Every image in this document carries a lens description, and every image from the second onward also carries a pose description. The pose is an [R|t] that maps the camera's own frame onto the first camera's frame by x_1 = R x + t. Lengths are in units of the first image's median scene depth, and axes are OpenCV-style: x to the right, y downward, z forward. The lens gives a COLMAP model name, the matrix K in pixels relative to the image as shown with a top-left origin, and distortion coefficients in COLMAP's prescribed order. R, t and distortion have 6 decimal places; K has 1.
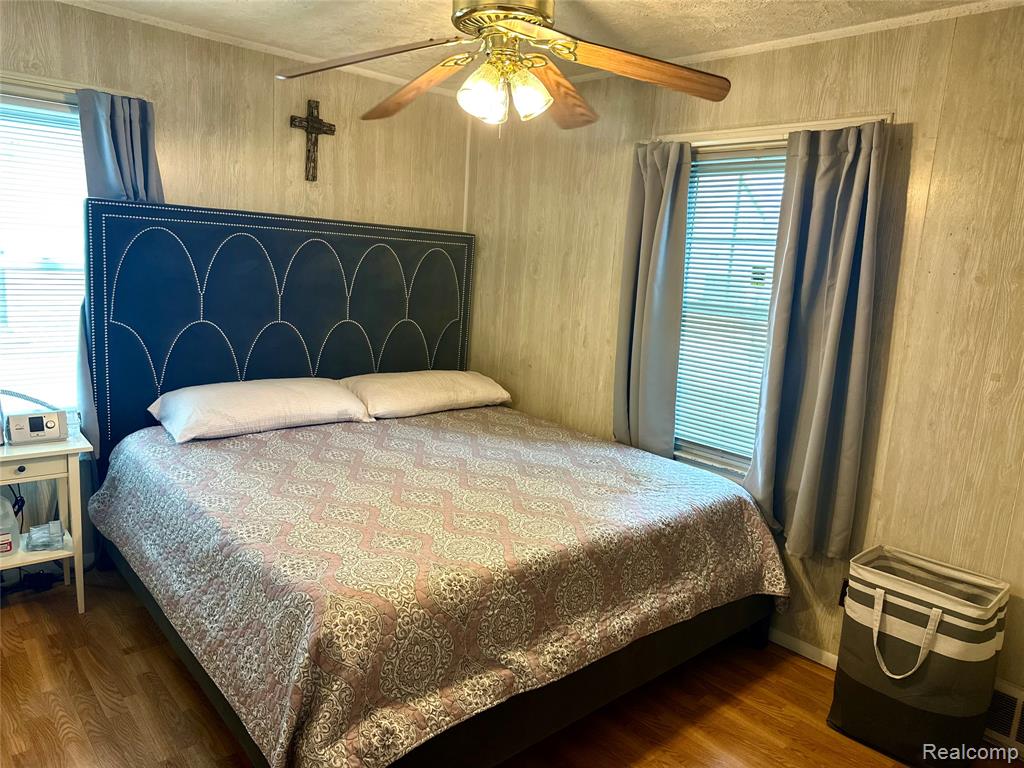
lens RADIAL K [[717.5, 0, 512.0], [0, 717.5, 384.0], [0, 0, 1]] dist [0.107534, -0.171183]
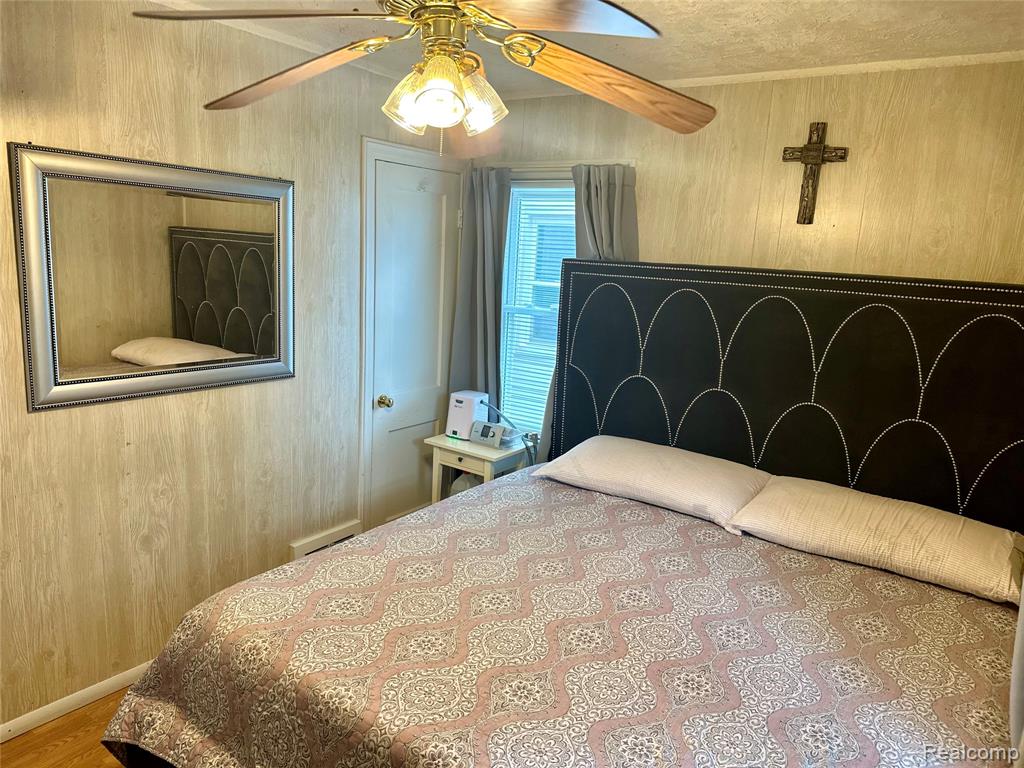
lens RADIAL K [[717.5, 0, 512.0], [0, 717.5, 384.0], [0, 0, 1]] dist [0.107534, -0.171183]
pose [[0.214630, 0.127219, -0.968375, 0.536126], [-0.213095, 0.973694, 0.080688, -0.127735], [0.953166, 0.189038, 0.236093, 0.651637]]
